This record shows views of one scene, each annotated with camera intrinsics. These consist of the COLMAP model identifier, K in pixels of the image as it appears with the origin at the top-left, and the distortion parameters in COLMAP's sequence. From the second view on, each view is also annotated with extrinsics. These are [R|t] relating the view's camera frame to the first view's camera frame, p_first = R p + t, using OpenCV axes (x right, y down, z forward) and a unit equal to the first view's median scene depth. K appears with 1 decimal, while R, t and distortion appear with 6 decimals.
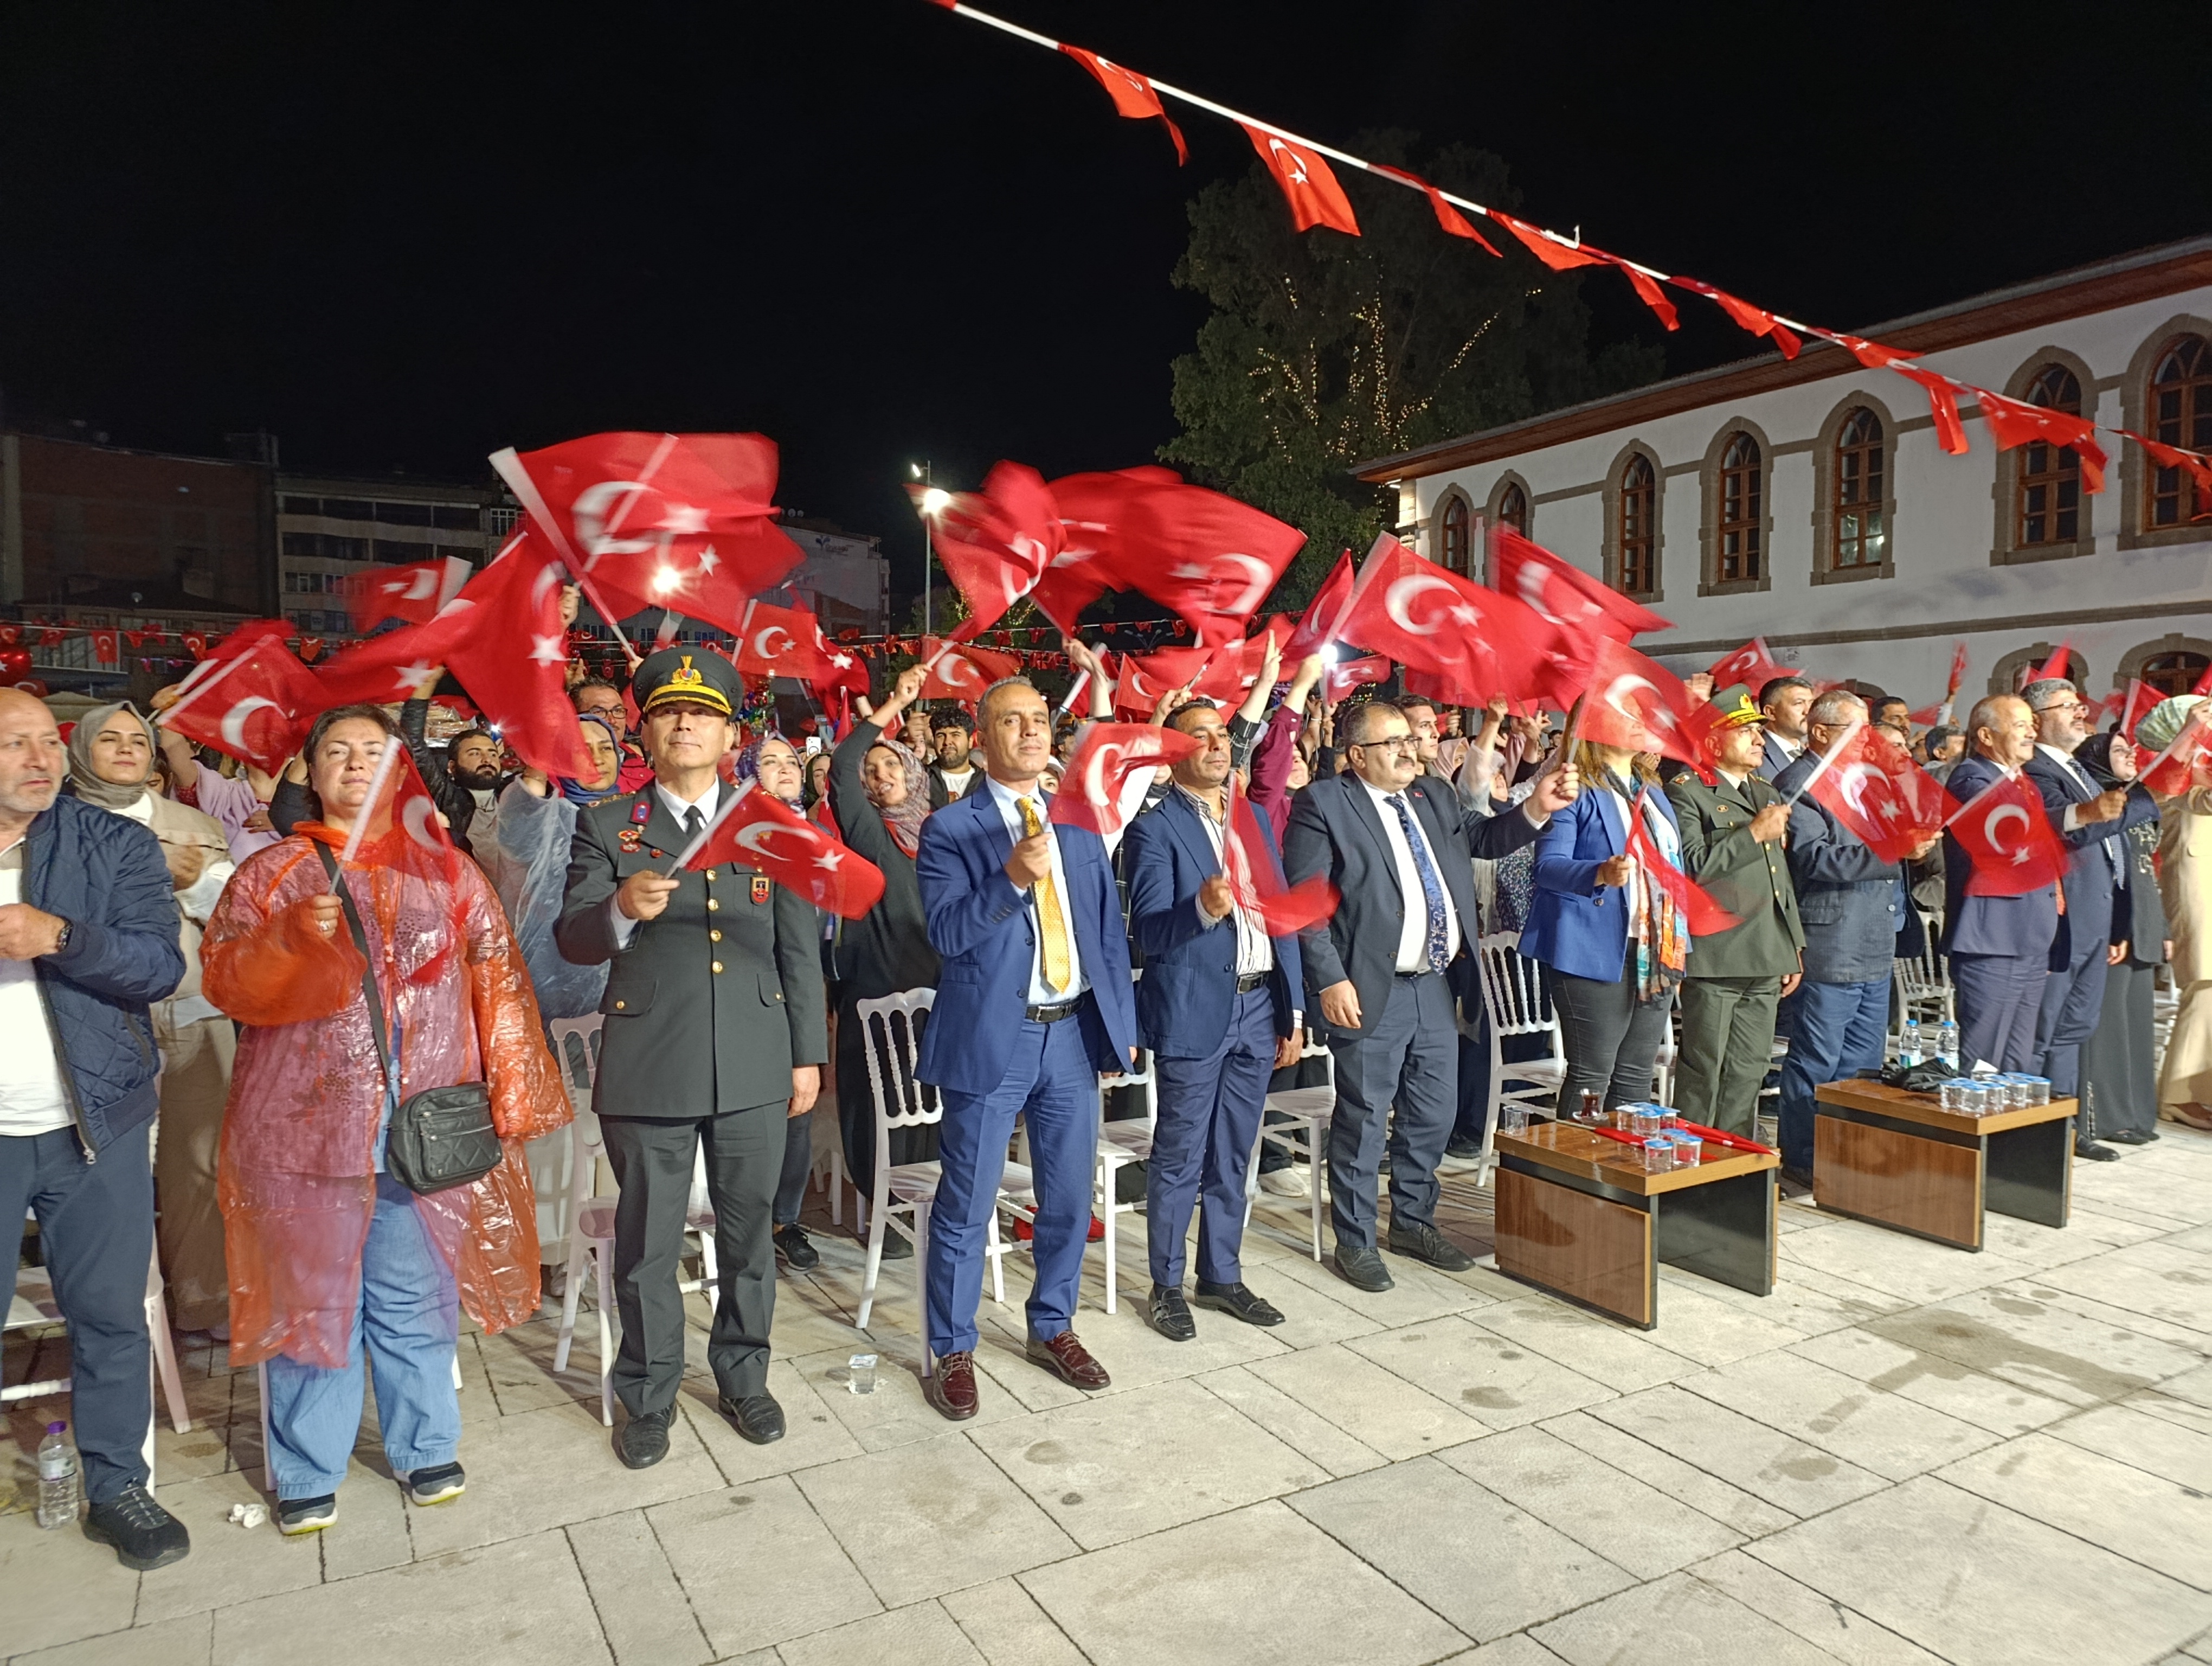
lens RADIAL K [[1460.0, 0, 1110.4], [0, 1460.0, 833.9], [0, 0, 1]] dist [0.002996, -0.007497]
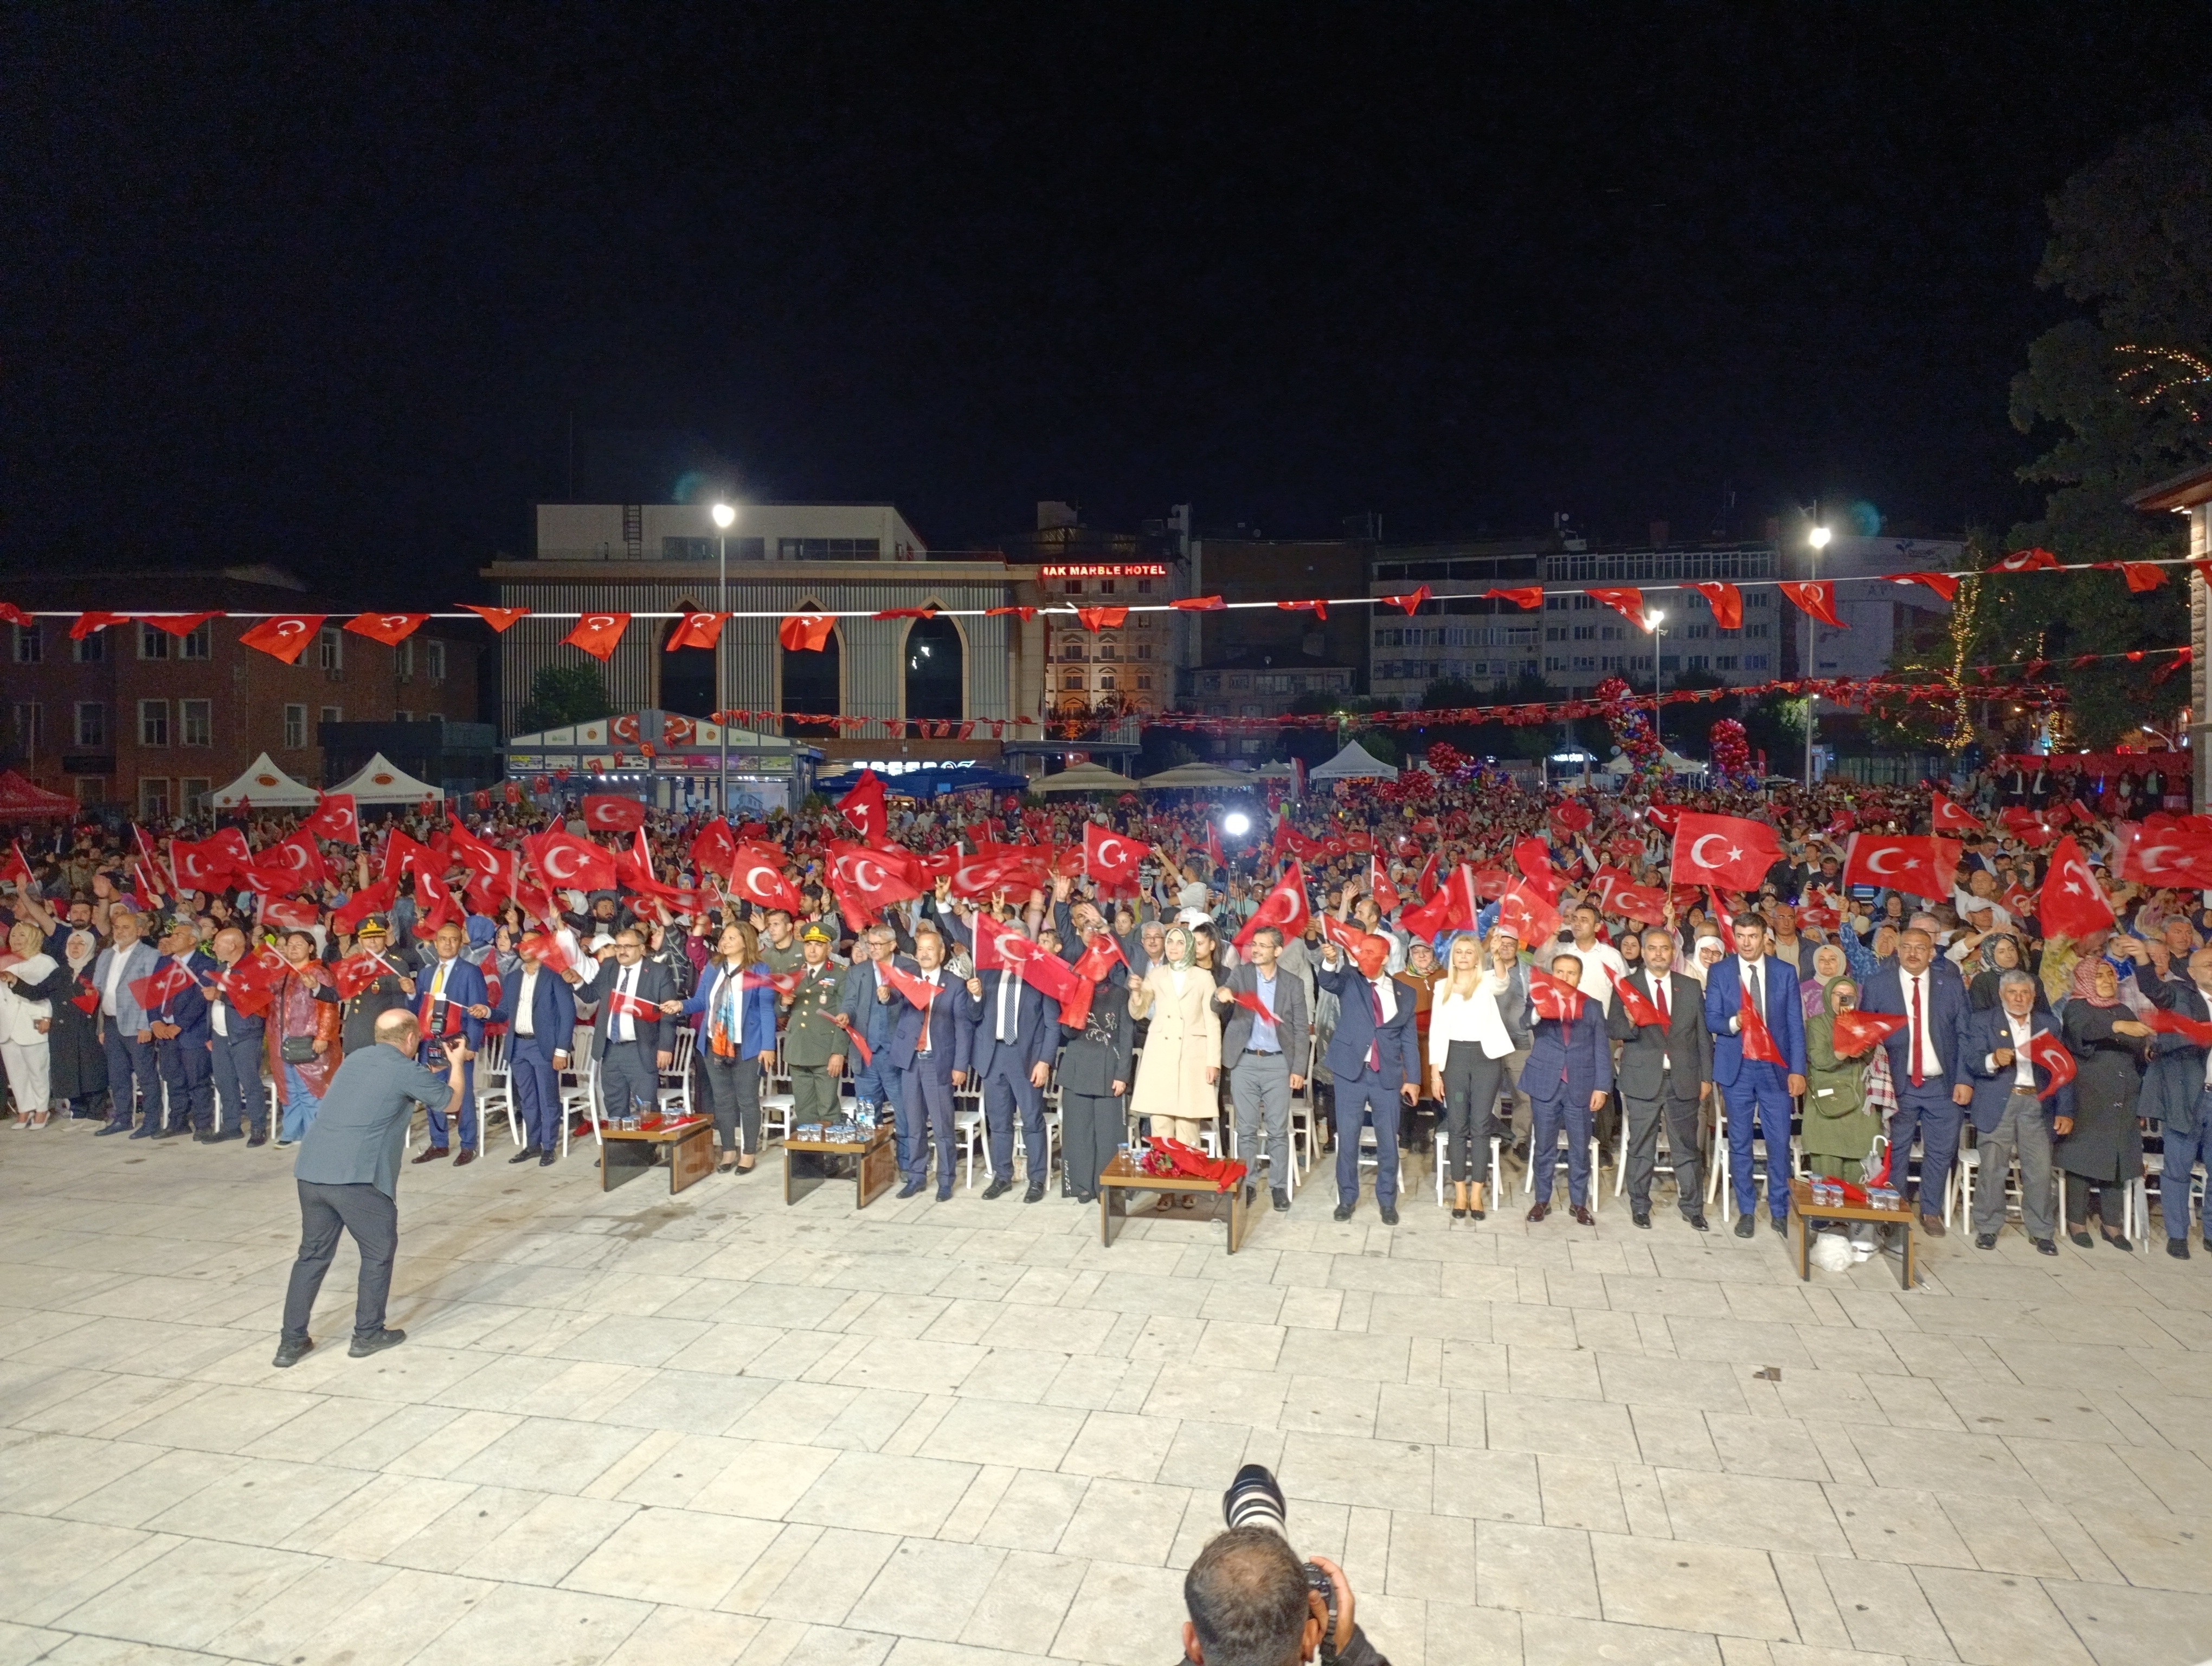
lens RADIAL K [[1460.0, 0, 1091.3], [0, 1460.0, 816.9], [0, 0, 1]] dist [0.002996, -0.007497]
pose [[0.722328, 0.014481, -0.691399, 0.878376], [-0.028869, 0.999541, -0.009226, -0.094839], [0.690948, 0.026624, 0.722414, -0.126149]]
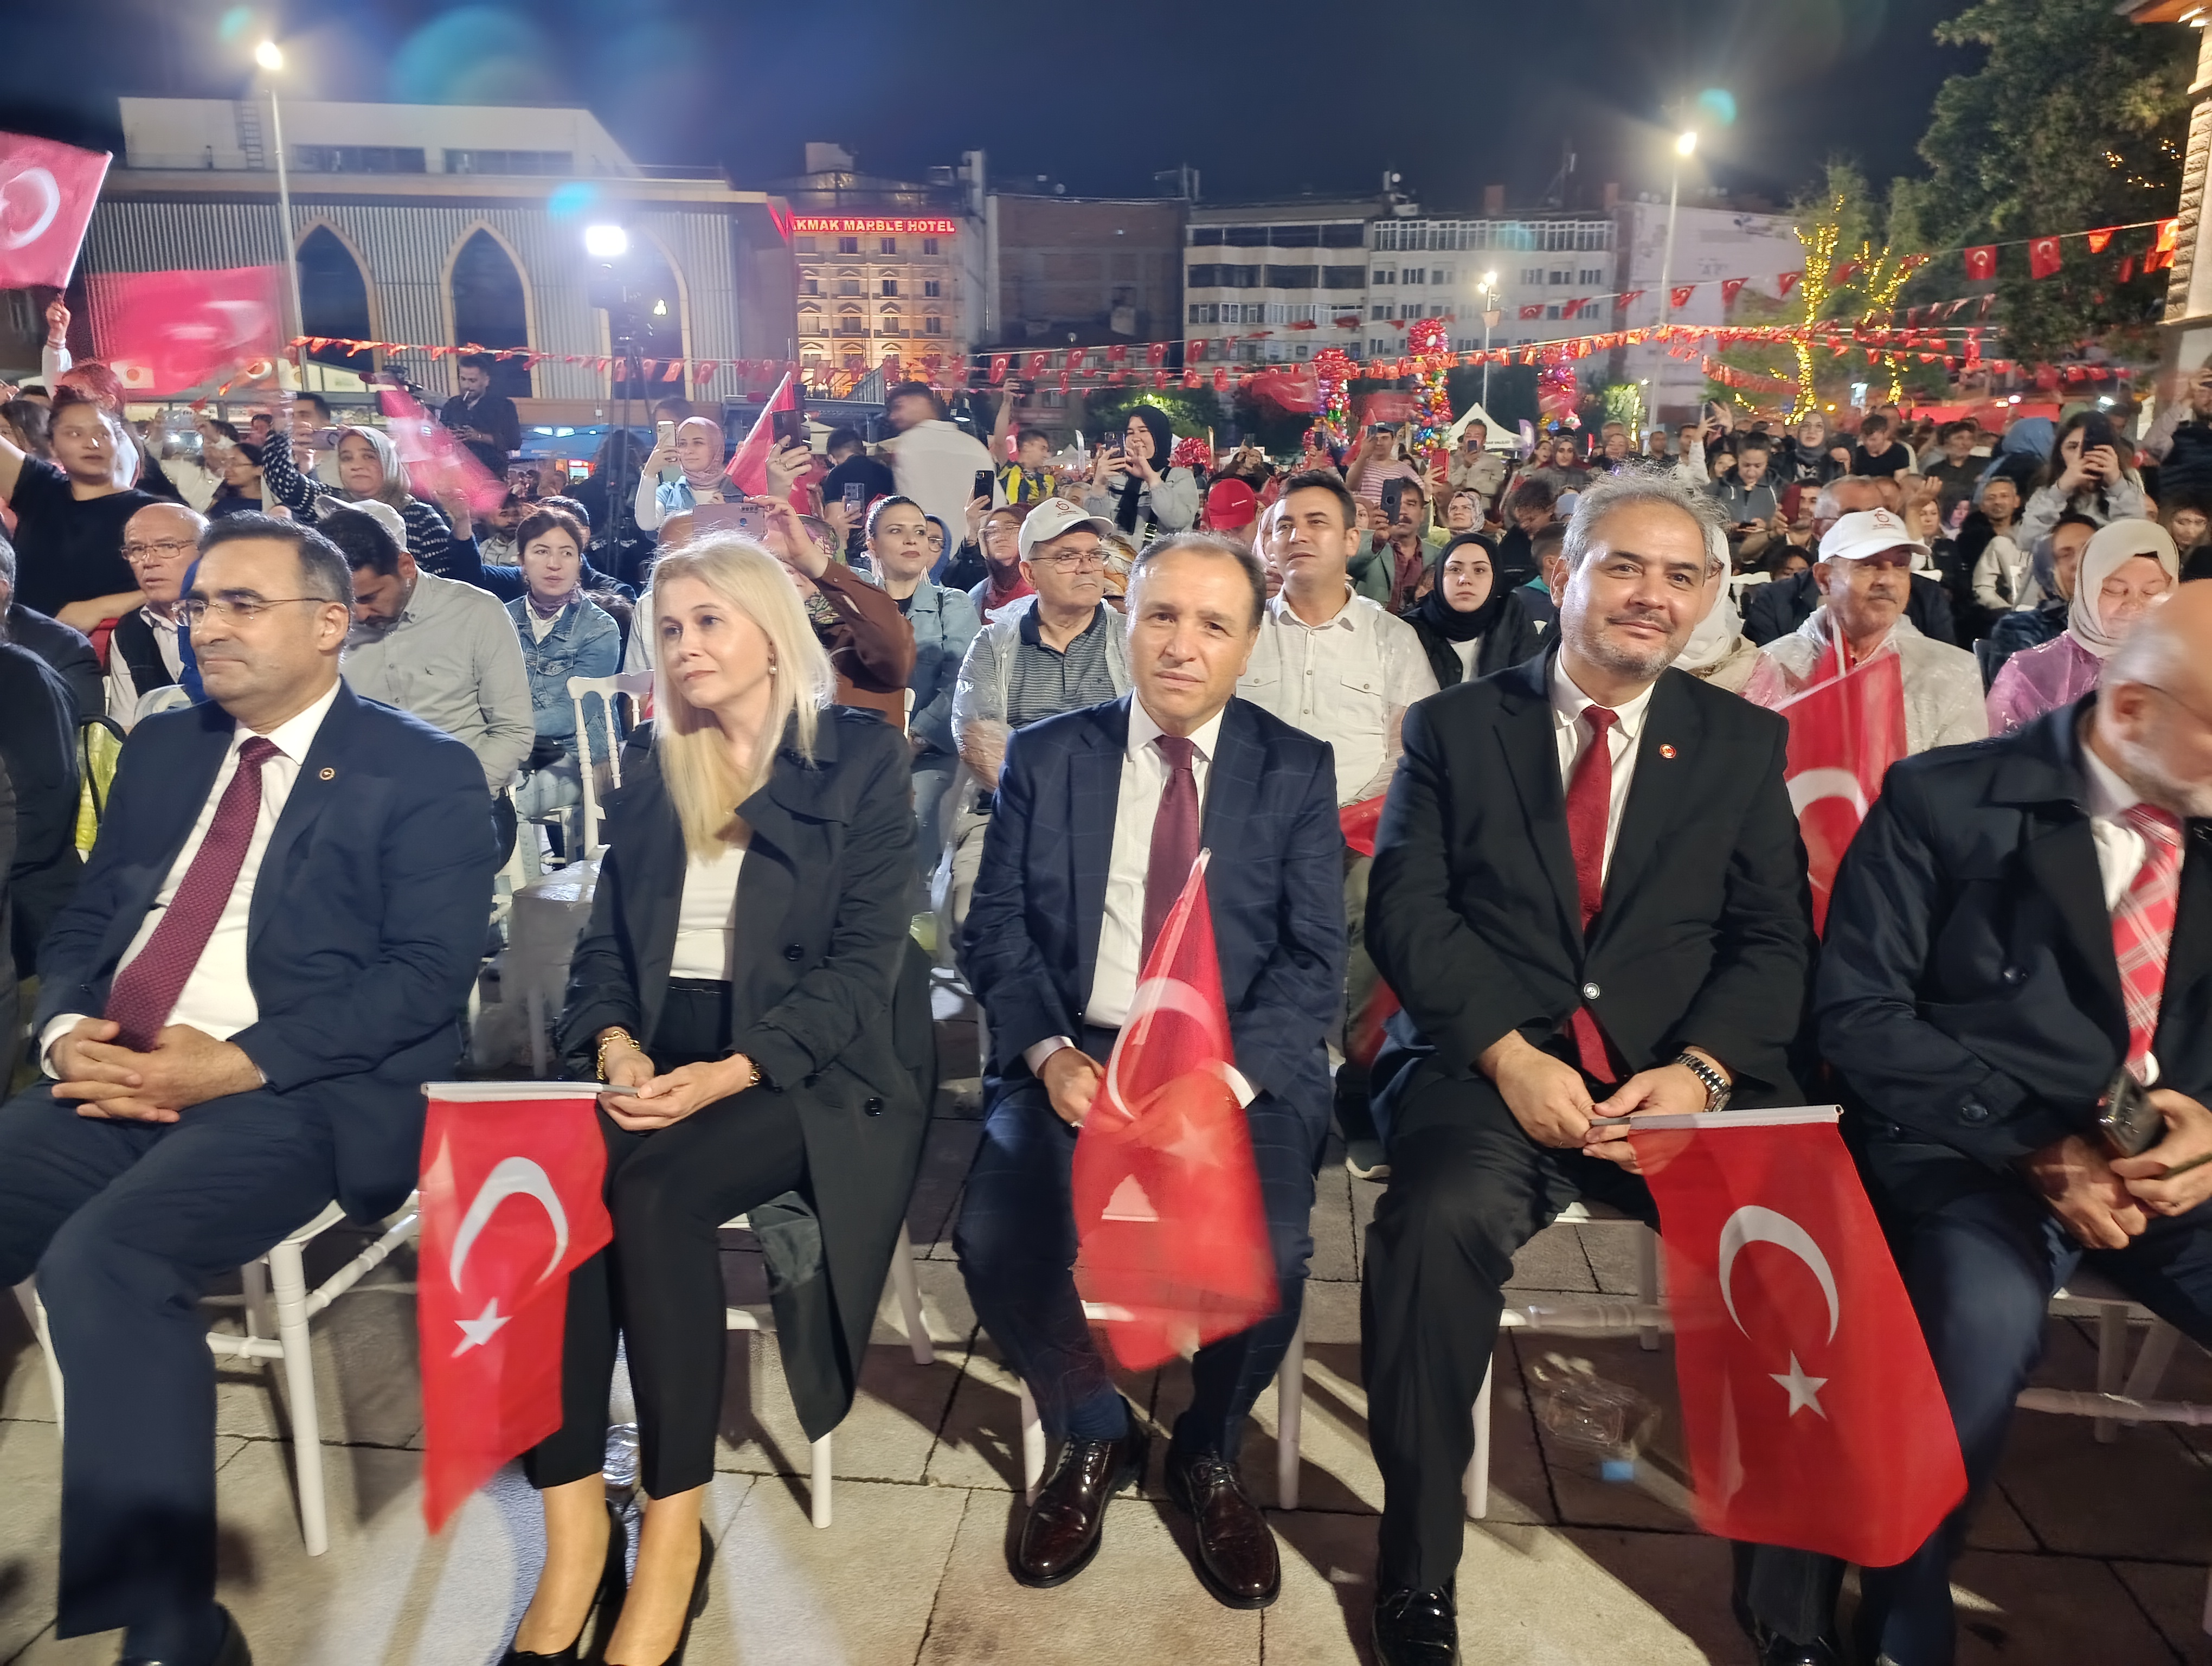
lens RADIAL K [[1460.0, 0, 1130.7], [0, 1460.0, 869.8], [0, 0, 1]] dist [0.002996, -0.007497]
pose [[0.814908, 0.143638, -0.561510, 0.608583], [-0.025309, 0.976699, 0.213115, -0.009224], [0.579038, -0.159458, 0.799555, 0.473267]]
